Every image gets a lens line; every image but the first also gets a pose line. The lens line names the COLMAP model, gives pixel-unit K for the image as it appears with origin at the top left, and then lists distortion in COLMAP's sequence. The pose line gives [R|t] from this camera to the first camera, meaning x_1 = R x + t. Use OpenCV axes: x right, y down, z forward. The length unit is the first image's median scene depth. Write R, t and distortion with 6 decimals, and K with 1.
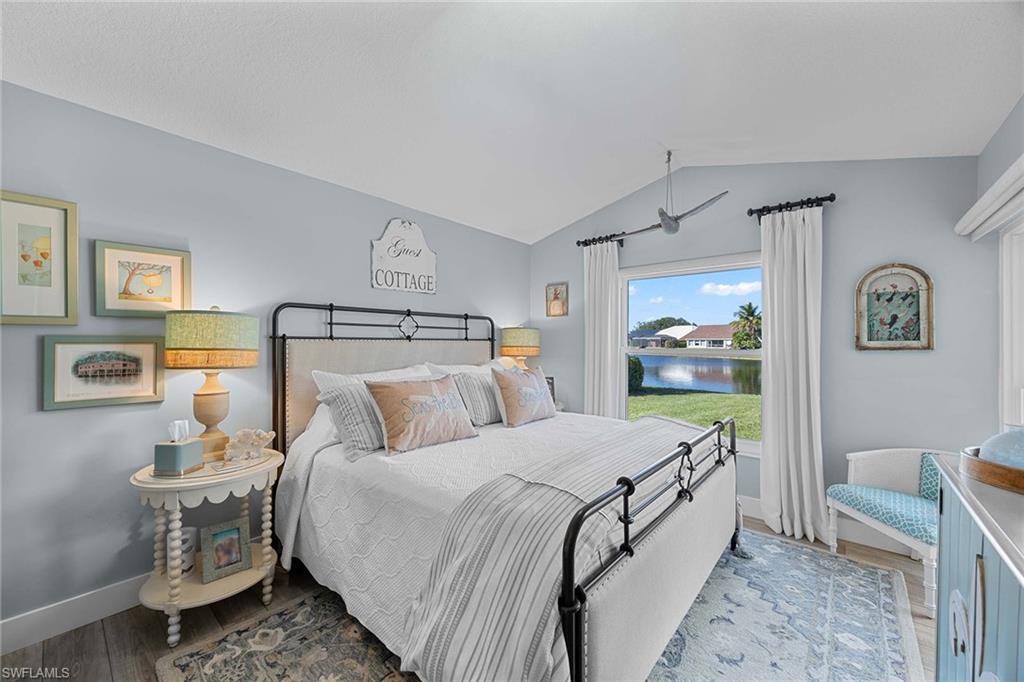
lens RADIAL K [[392.1, 0, 511.7], [0, 392.1, 341.1], [0, 0, 1]] dist [-0.005584, 0.000282]
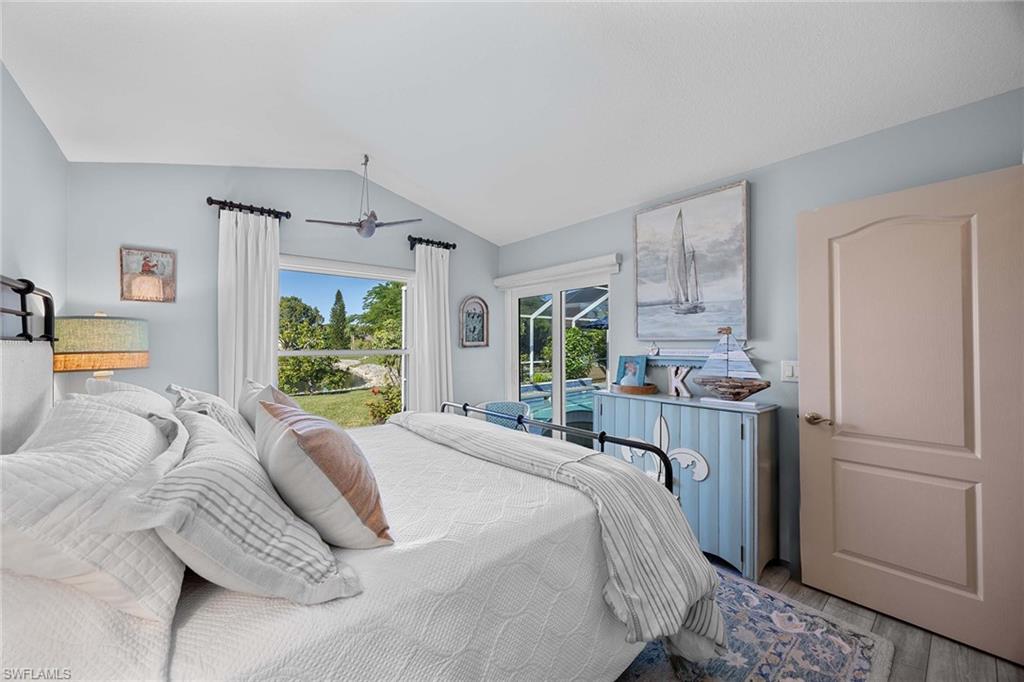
lens RADIAL K [[392.1, 0, 508.6], [0, 392.1, 341.7], [0, 0, 1]] dist [-0.005584, 0.000282]
pose [[0.165003, -0.001820, 0.986291, -0.574707], [-0.001606, 0.999996, 0.002114, -0.003805], [-0.986292, -0.001933, 0.165000, 0.494493]]
